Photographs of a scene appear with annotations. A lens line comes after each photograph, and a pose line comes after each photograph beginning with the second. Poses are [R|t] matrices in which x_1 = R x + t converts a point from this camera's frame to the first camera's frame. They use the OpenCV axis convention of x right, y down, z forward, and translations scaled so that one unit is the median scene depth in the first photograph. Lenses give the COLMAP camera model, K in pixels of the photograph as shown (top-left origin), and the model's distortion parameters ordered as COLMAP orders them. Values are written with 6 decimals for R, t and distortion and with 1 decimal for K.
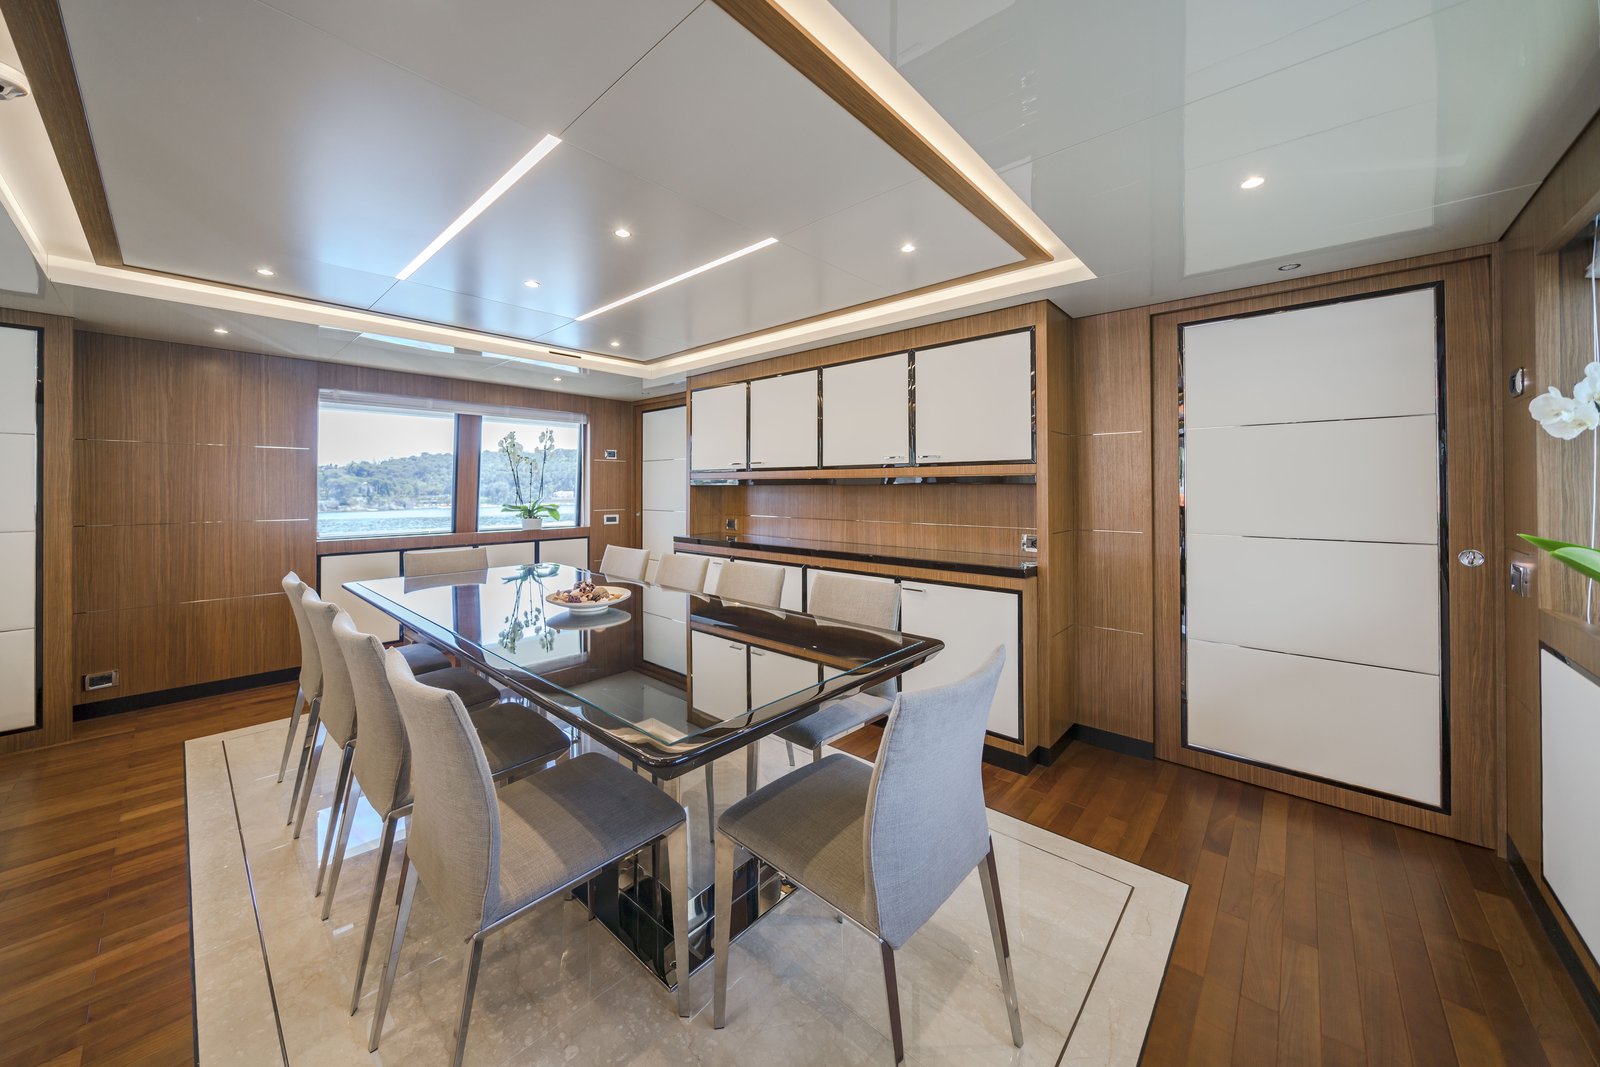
lens RADIAL K [[563.9, 0, 795.7], [0, 563.9, 491.7], [0, 0, 1]] dist [0.000080, 0.000039]
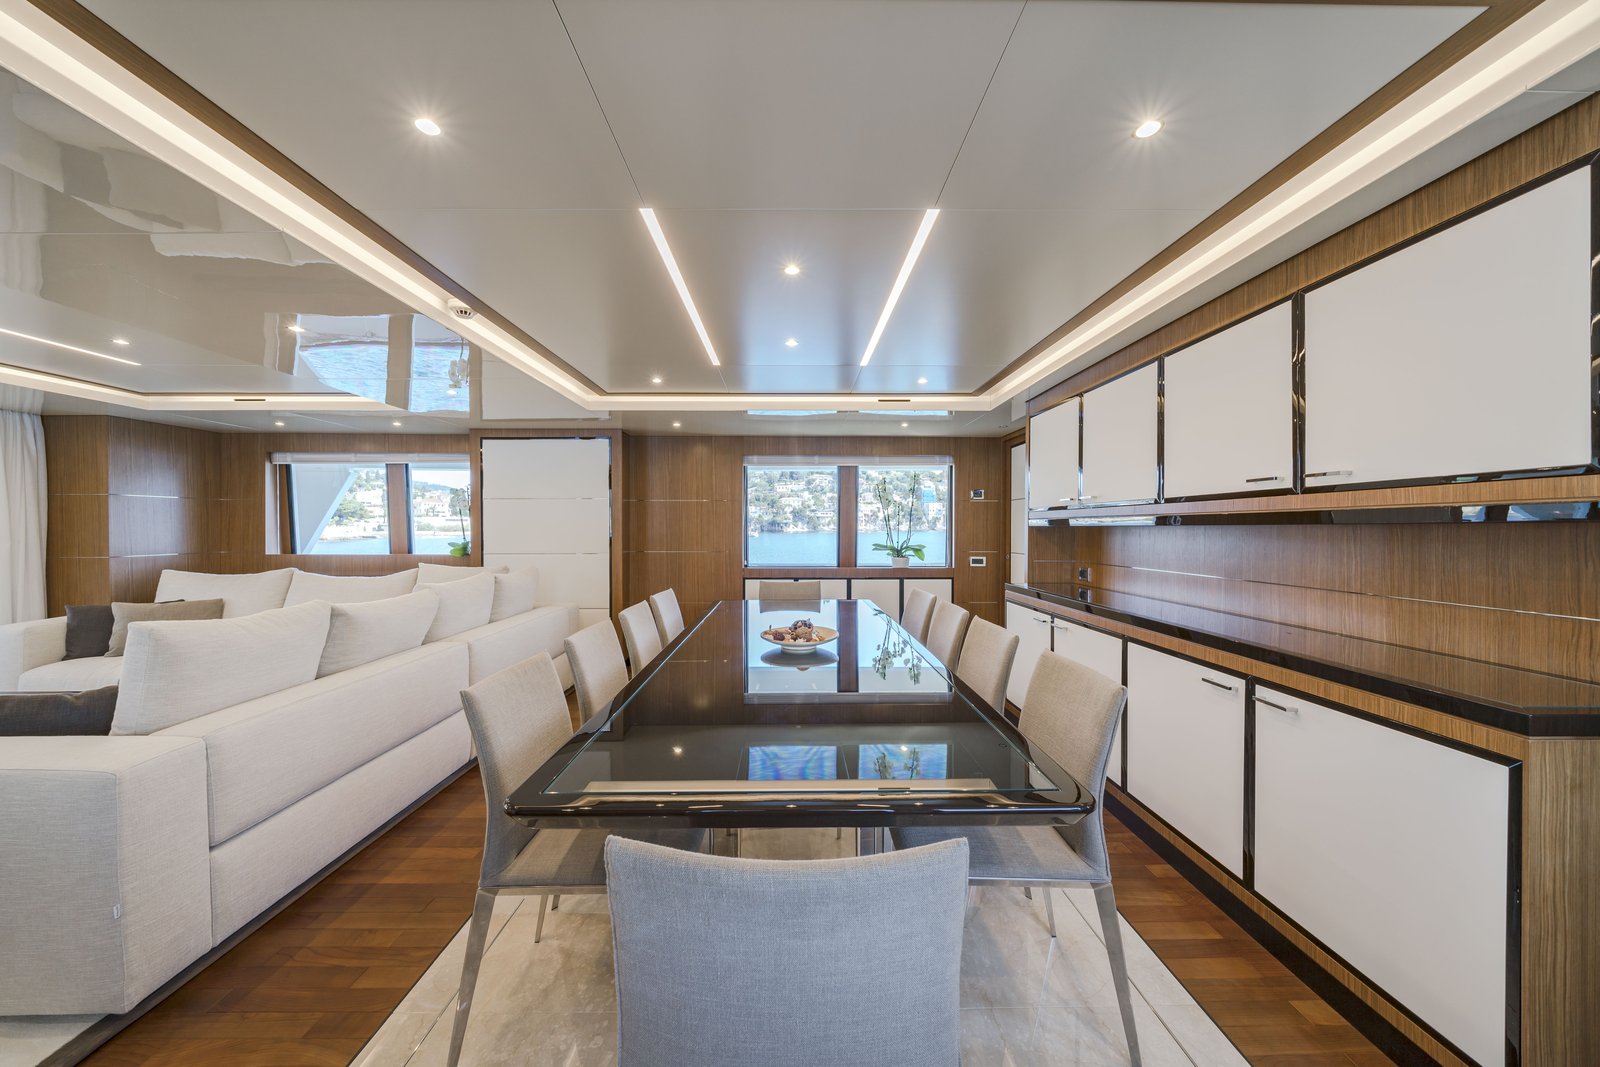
lens RADIAL K [[544.4, 0, 798.3], [0, 544.4, 536.9], [0, 0, 1]] dist [-0.006349, 0.000174]
pose [[0.683977, 0.010686, -0.729425, 0.170466], [-0.004244, 0.999934, 0.010670, -0.001851], [0.729491, -0.004202, 0.683977, 0.157720]]
